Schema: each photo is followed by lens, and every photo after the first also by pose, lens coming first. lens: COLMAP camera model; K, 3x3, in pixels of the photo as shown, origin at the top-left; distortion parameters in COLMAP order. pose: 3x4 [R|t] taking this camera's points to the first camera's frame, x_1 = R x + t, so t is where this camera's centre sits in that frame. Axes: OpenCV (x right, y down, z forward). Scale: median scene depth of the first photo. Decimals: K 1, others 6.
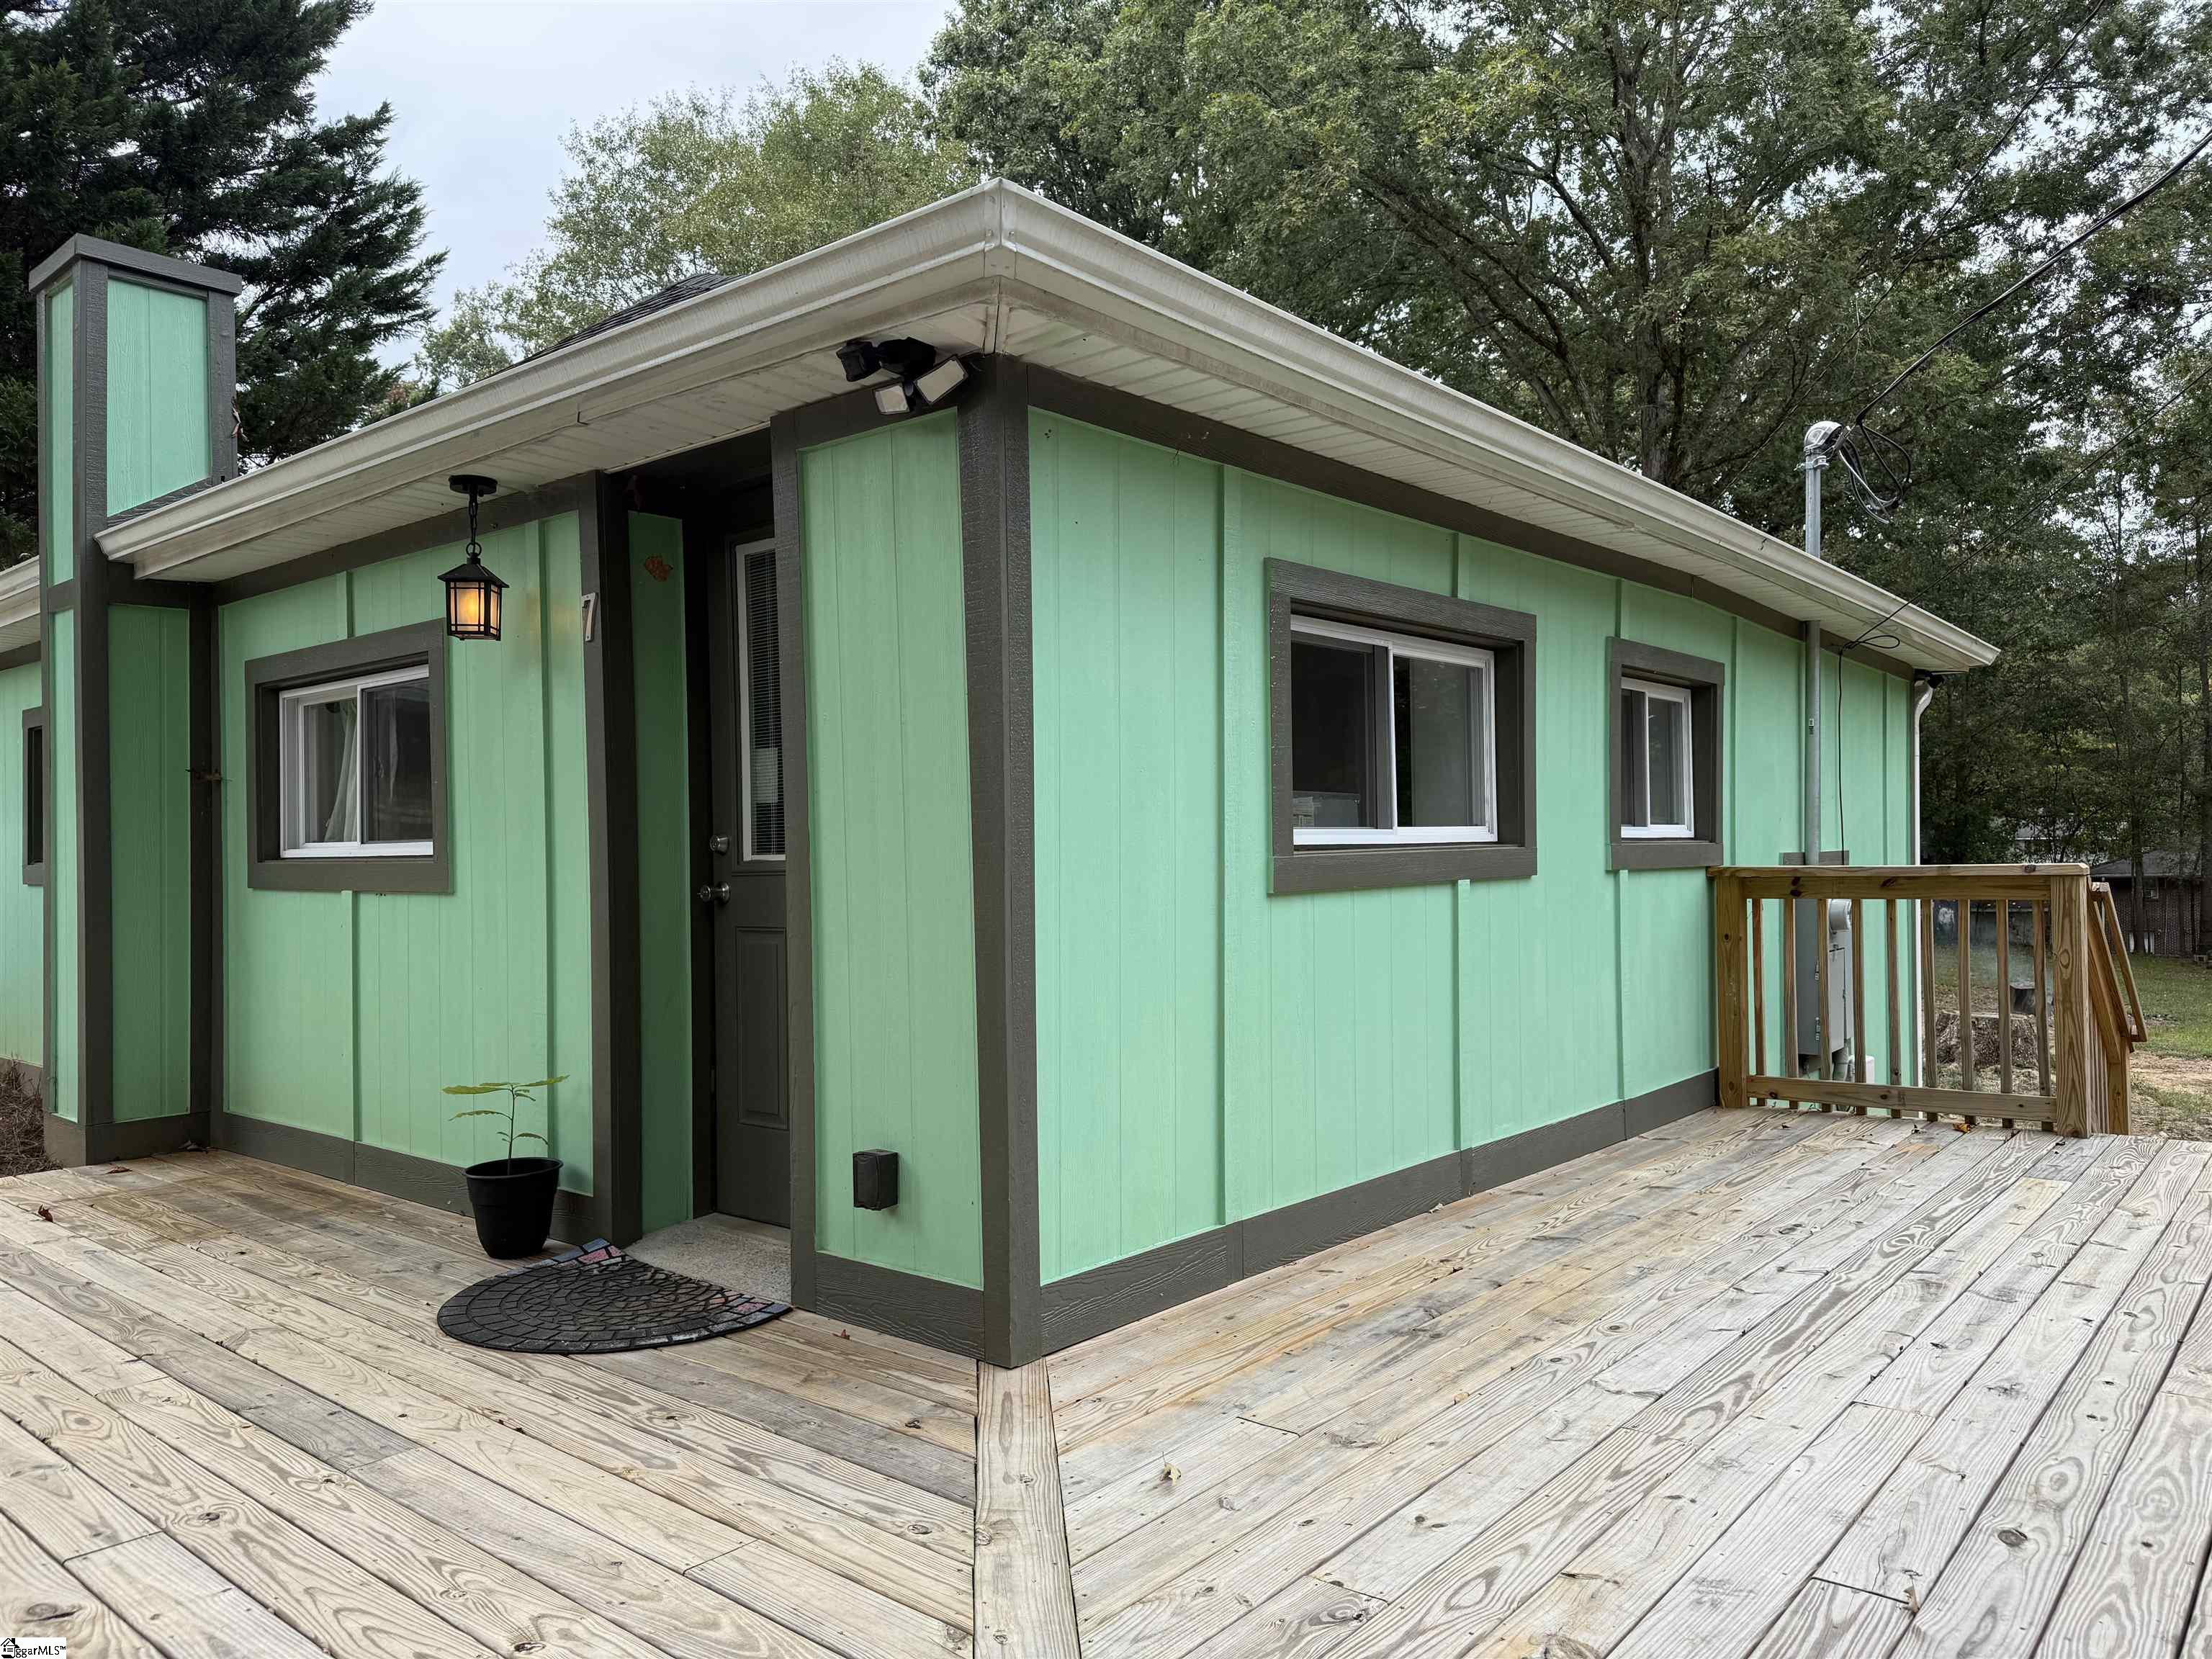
lens RADIAL K [[1548.1, 0, 1106.0], [0, 1548.1, 829.5], [0, 0, 1]] dist [0.089424, -0.107733]
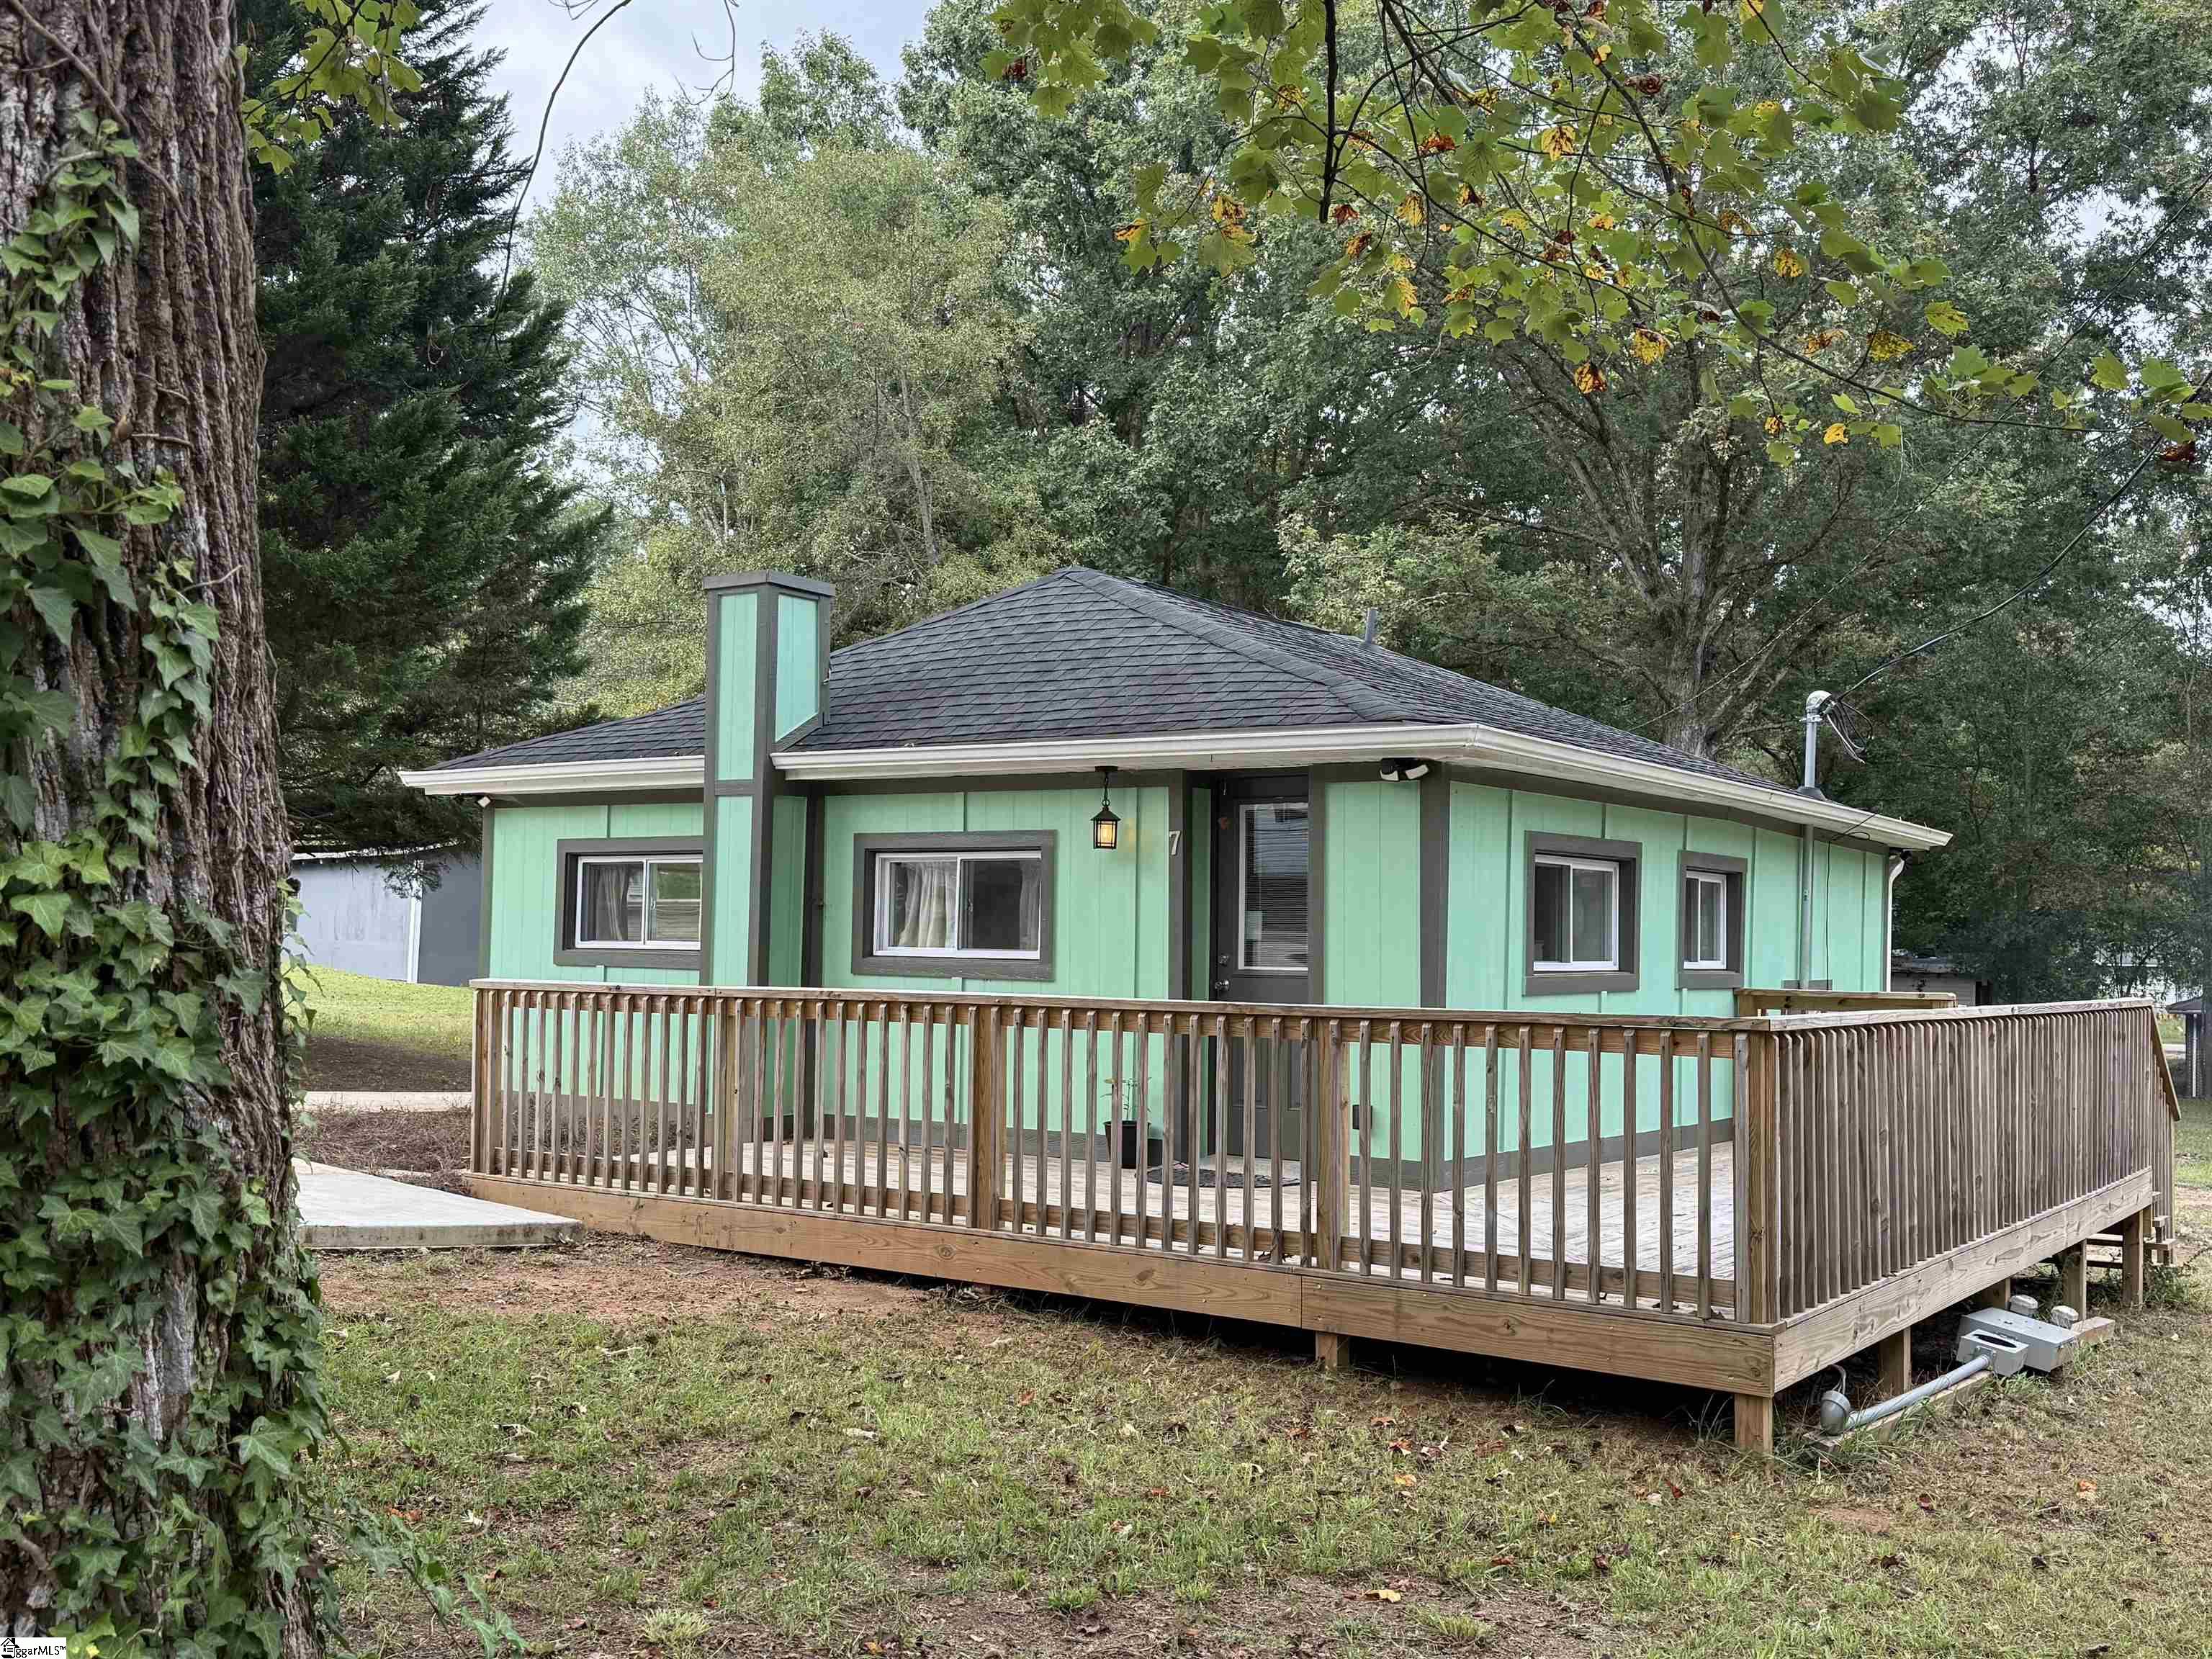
lens RADIAL K [[2052.0, 0, 1155.5], [0, 2052.0, 889.3], [0, 0, 1]] dist [0.276342, -0.563247]
pose [[0.995110, 0.033509, 0.092911, -0.422740], [-0.032258, 0.999368, -0.014940, -0.027219], [-0.093353, 0.011870, 0.995562, -1.116956]]
